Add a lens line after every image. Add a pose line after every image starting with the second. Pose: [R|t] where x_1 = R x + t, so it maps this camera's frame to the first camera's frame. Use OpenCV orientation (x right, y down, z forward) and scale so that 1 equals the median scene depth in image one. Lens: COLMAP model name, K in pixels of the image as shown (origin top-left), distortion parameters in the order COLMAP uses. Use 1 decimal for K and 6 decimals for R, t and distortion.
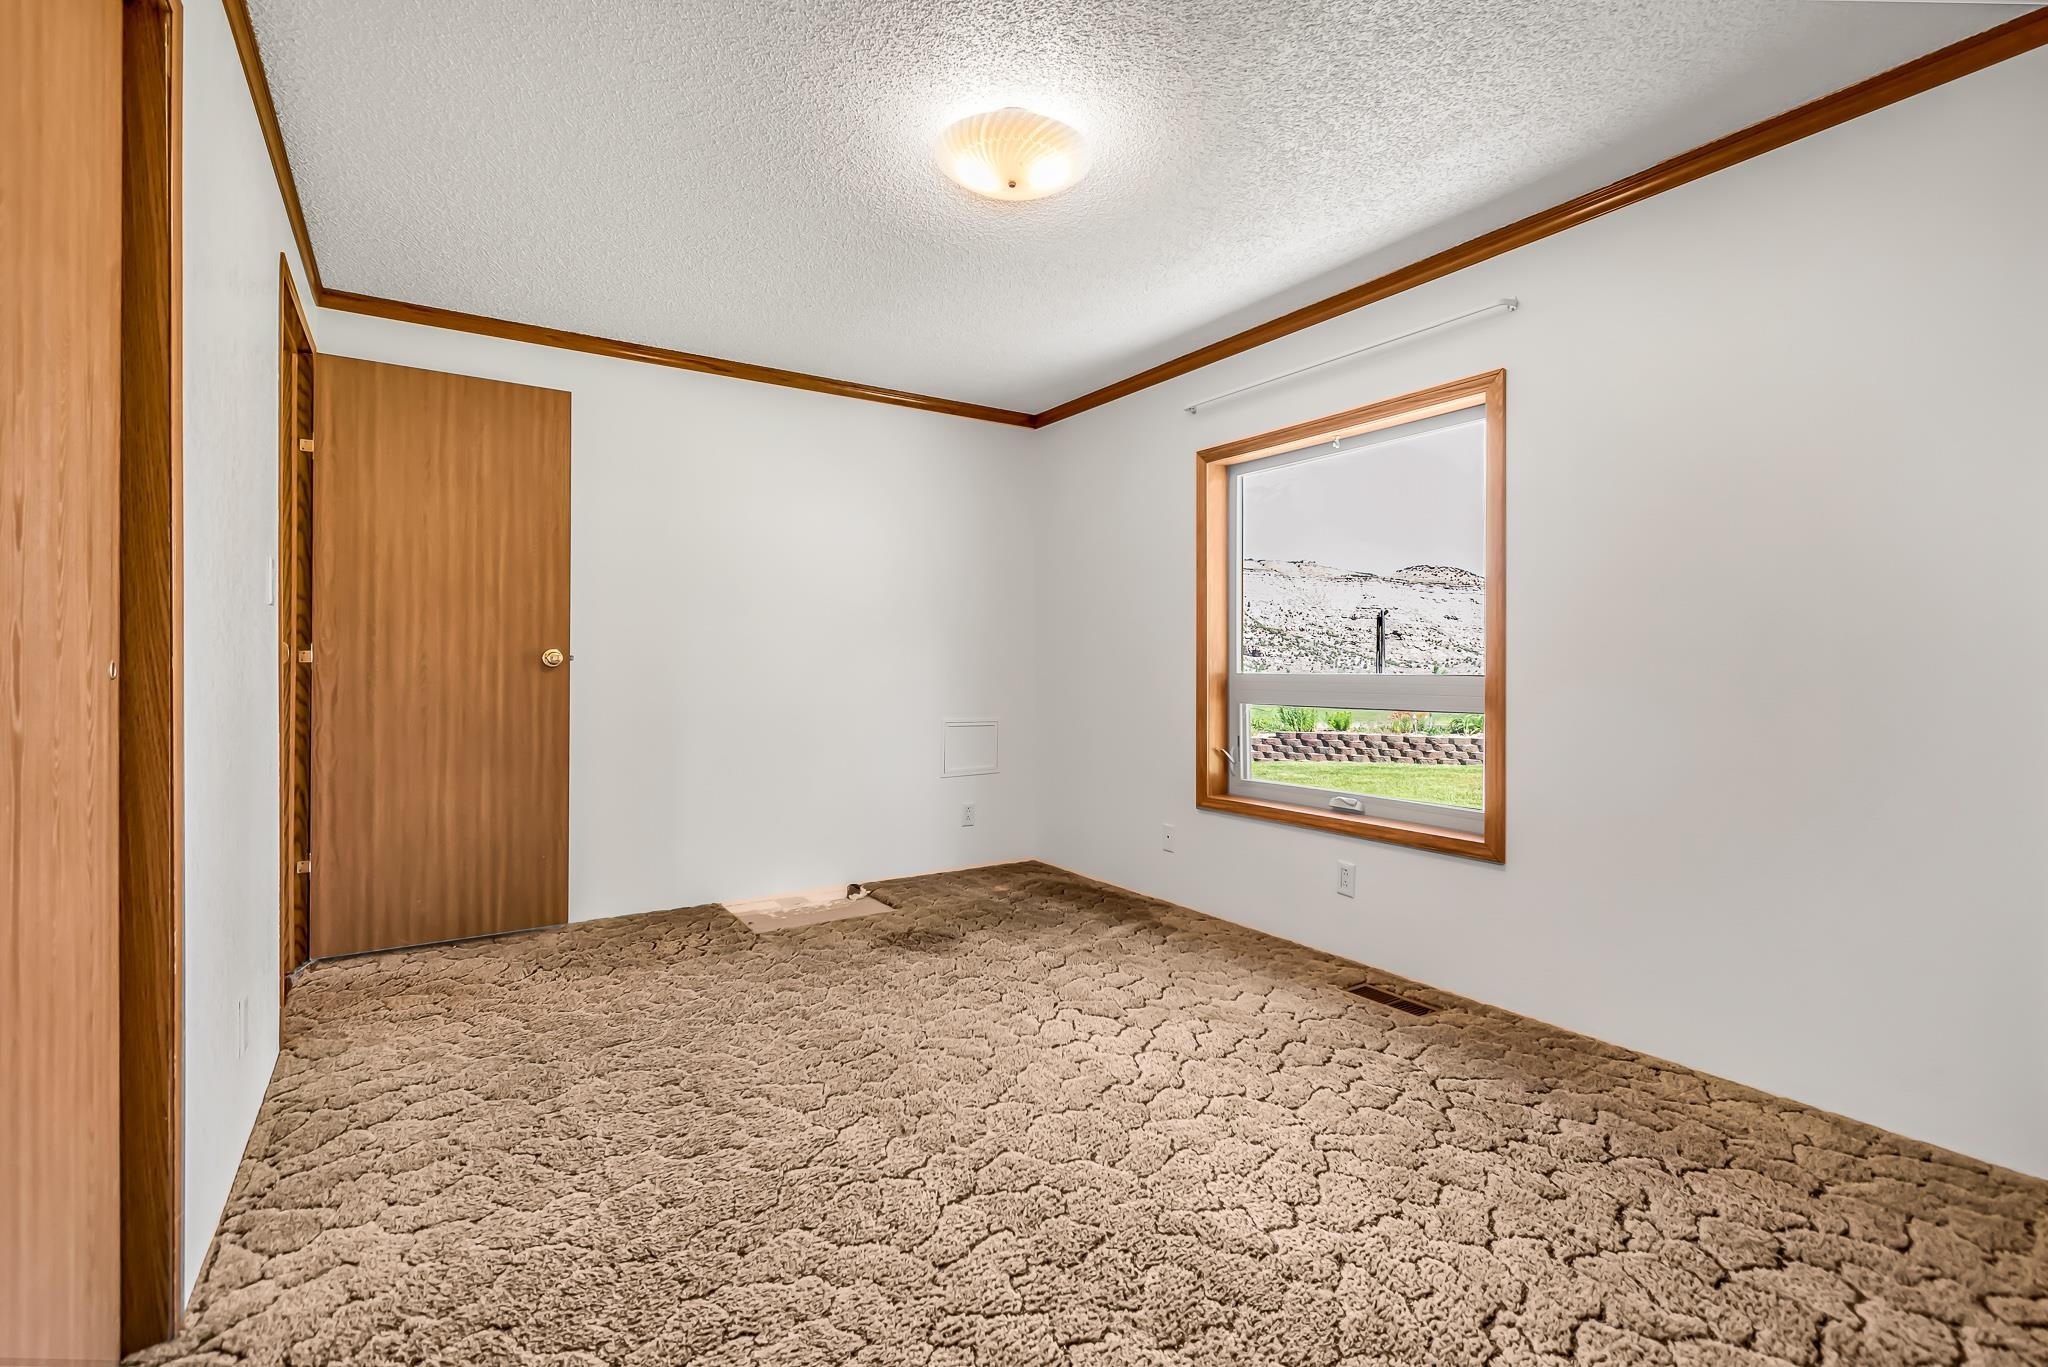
lens RADIAL K [[915.7, 0, 1067.6], [0, 915.7, 674.5], [0, 0, 1]] dist [-0.001571, 0.000288]
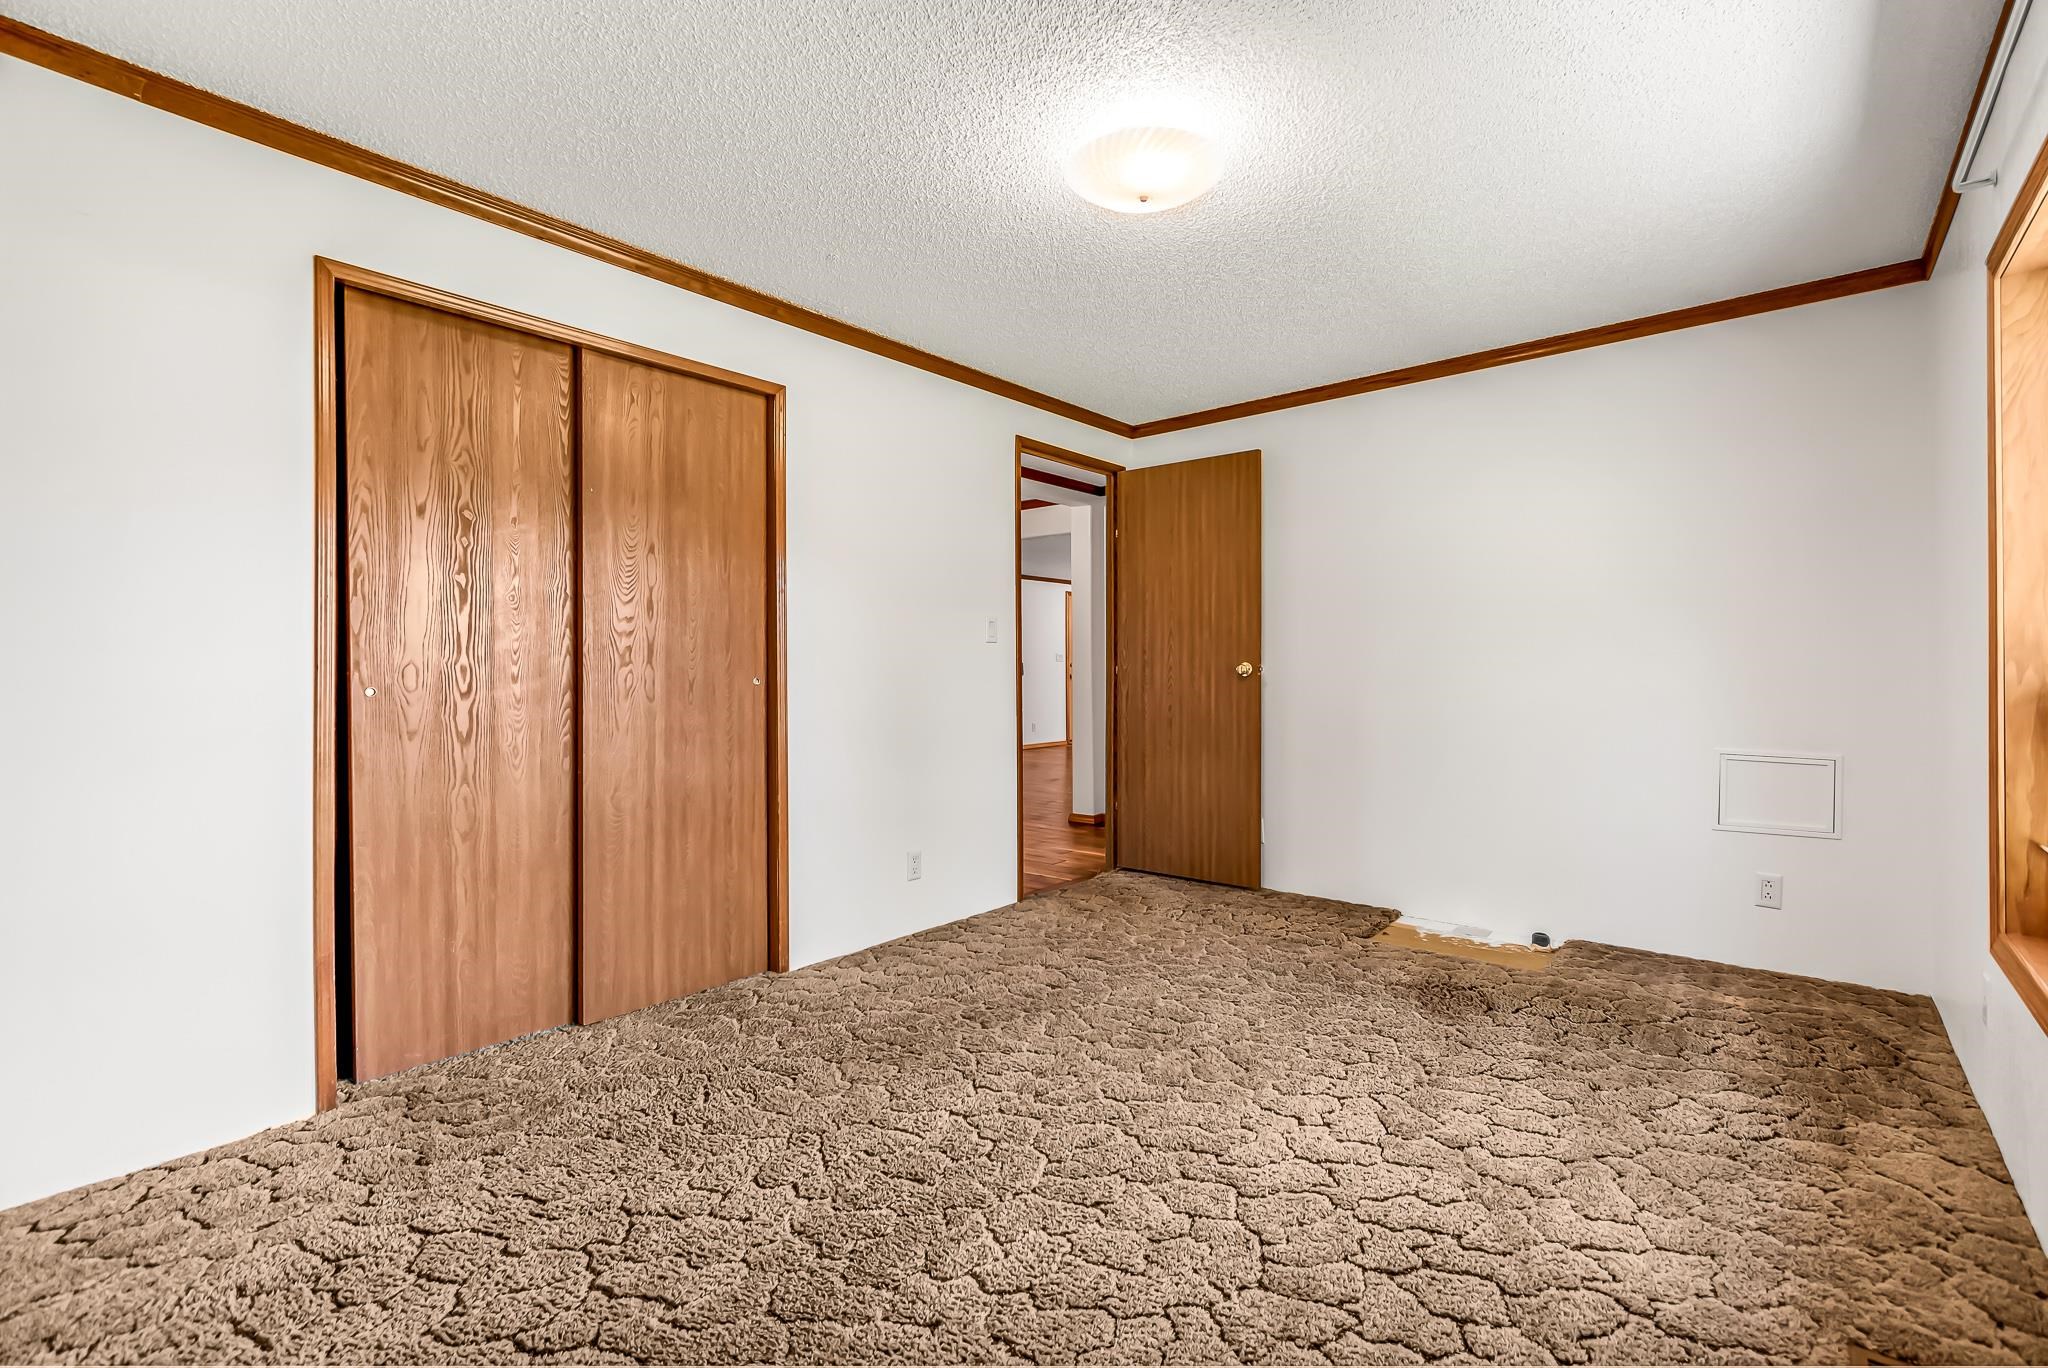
lens RADIAL K [[928.6, 0, 1035.7], [0, 928.6, 680.4], [0, 0, 1]] dist [0.002319, -0.002027]
pose [[0.273716, 0.007268, -0.961783, 0.593146], [-0.003876, 0.999972, 0.006454, -0.010291], [0.961803, 0.001961, 0.273736, 0.404723]]
